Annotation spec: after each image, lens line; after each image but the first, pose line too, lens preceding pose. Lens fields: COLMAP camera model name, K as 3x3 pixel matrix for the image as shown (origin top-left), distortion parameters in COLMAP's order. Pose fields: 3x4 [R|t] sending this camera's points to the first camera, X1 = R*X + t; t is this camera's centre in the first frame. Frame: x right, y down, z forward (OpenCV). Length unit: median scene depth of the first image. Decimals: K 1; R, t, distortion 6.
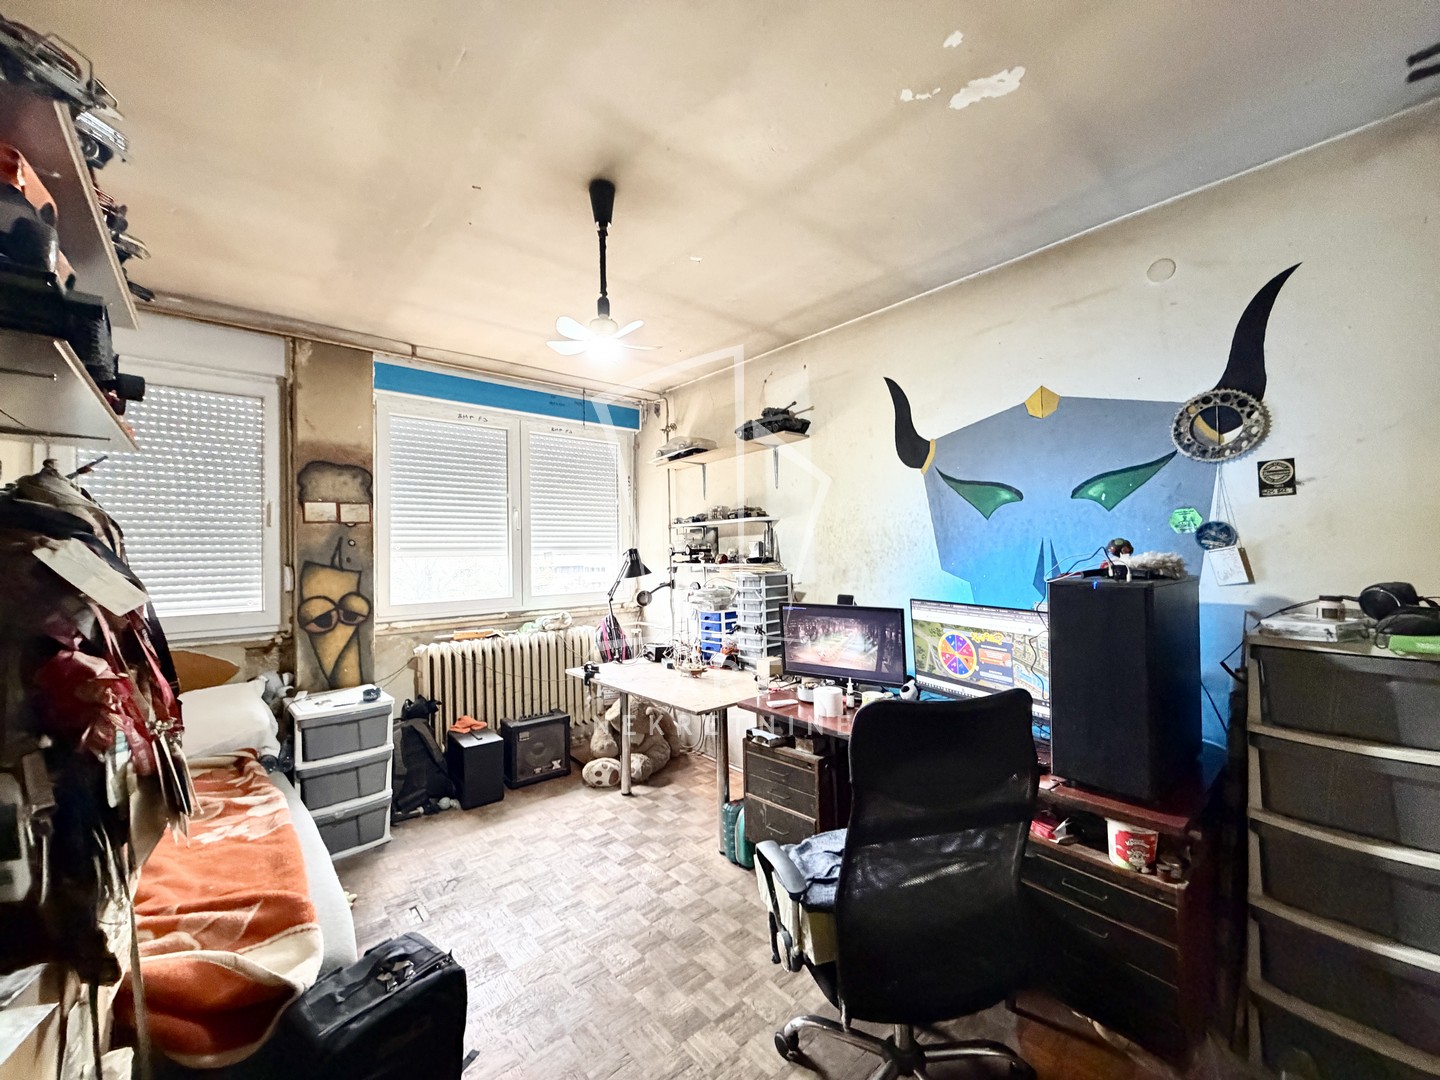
lens RADIAL K [[571.9, 0, 715.2], [0, 571.9, 541.6], [0, 0, 1]] dist [-0.000101, -0.000355]
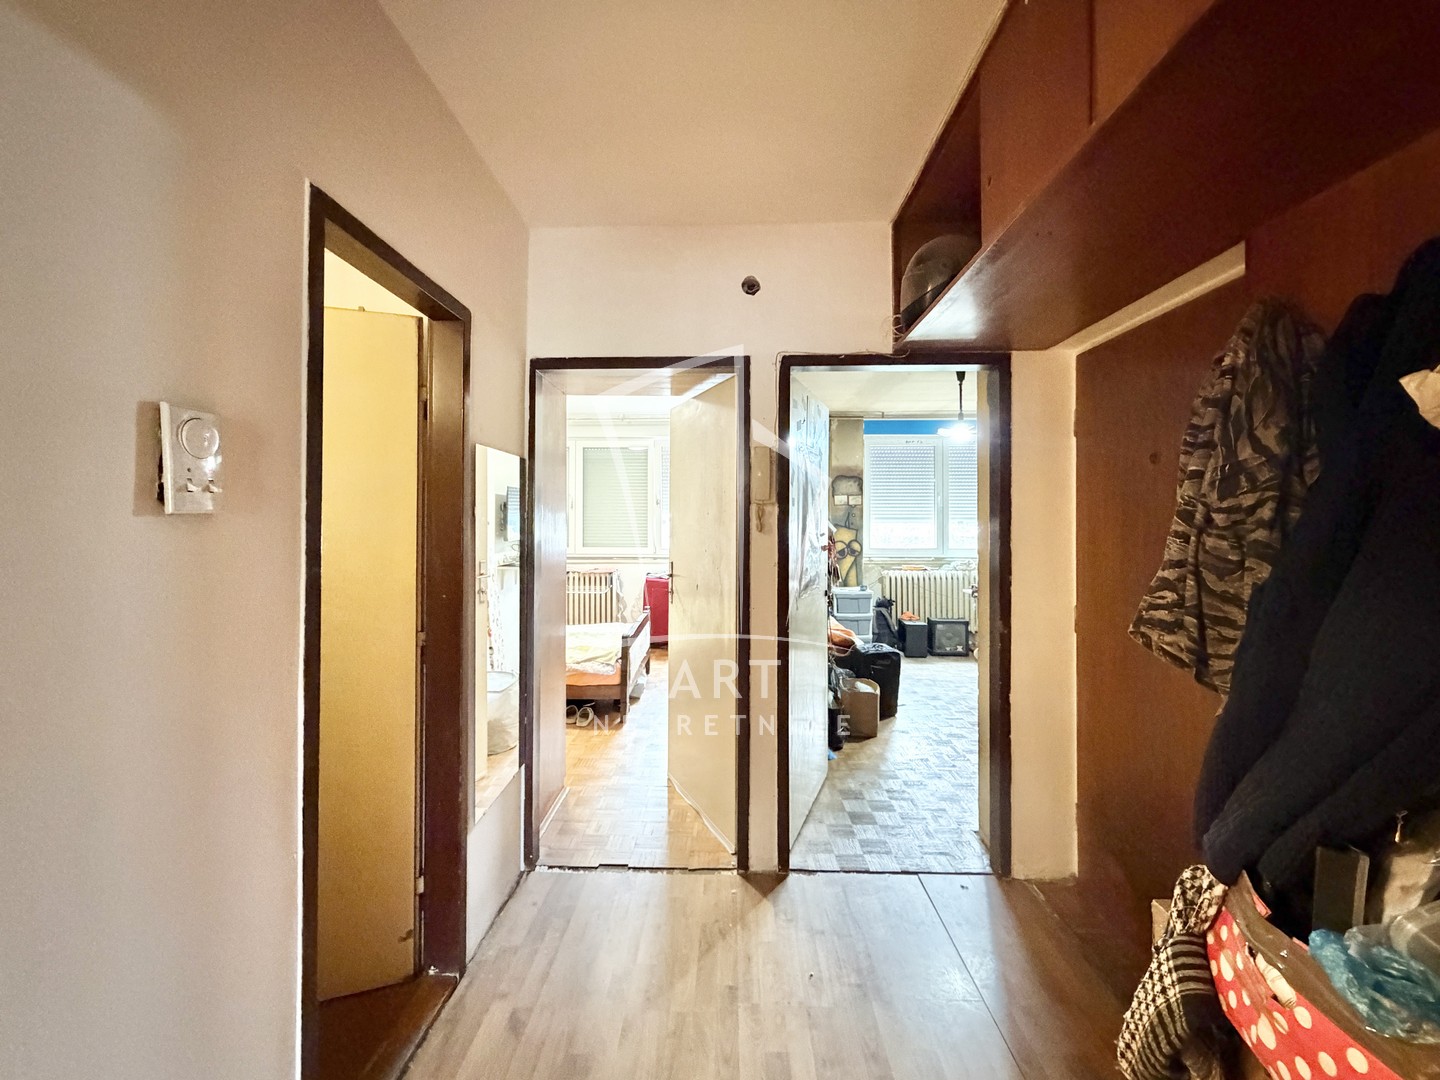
lens RADIAL K [[571.9, 0, 723.3], [0, 571.9, 520.8], [0, 0, 1]] dist [-0.000101, -0.000355]
pose [[0.734765, 0.014181, -0.678173, 0.375028], [-0.001603, 0.999815, 0.019171, -0.014901], [0.678319, -0.012999, 0.734652, -0.756691]]
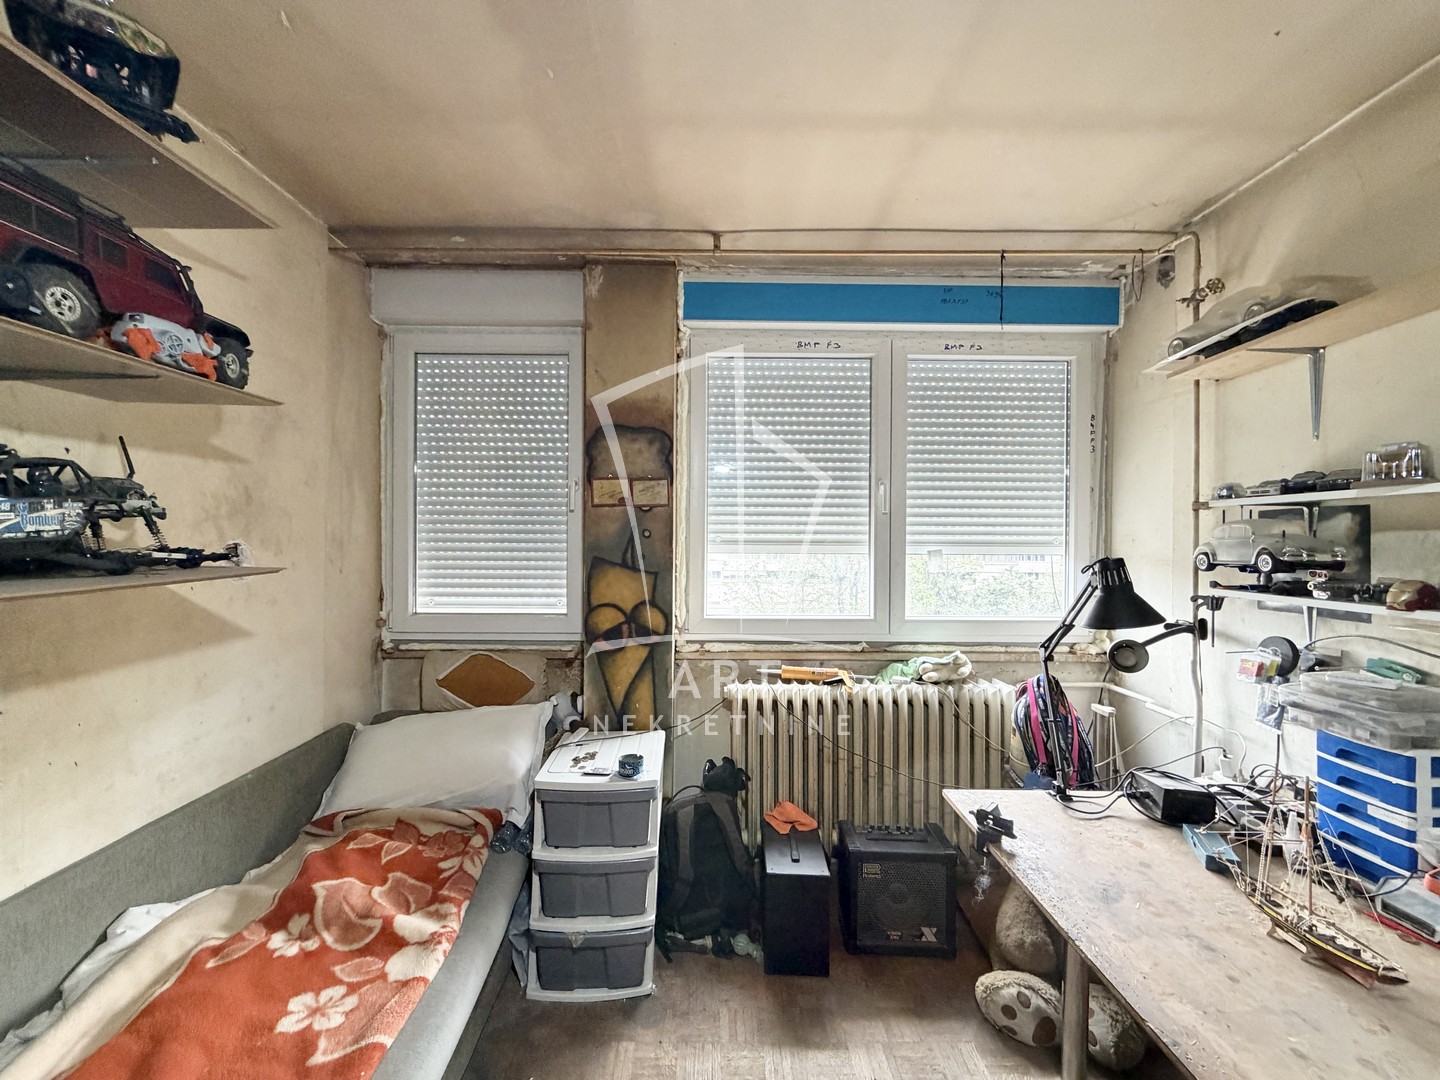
lens RADIAL K [[571.9, 0, 713.3], [0, 571.9, 542.9], [0, 0, 1]] dist [-0.000101, -0.000355]
pose [[0.753824, 0.027965, -0.656481, -0.088201], [-0.007547, 0.999397, 0.033907, -0.010633], [0.657033, -0.020605, 0.753581, 0.491059]]
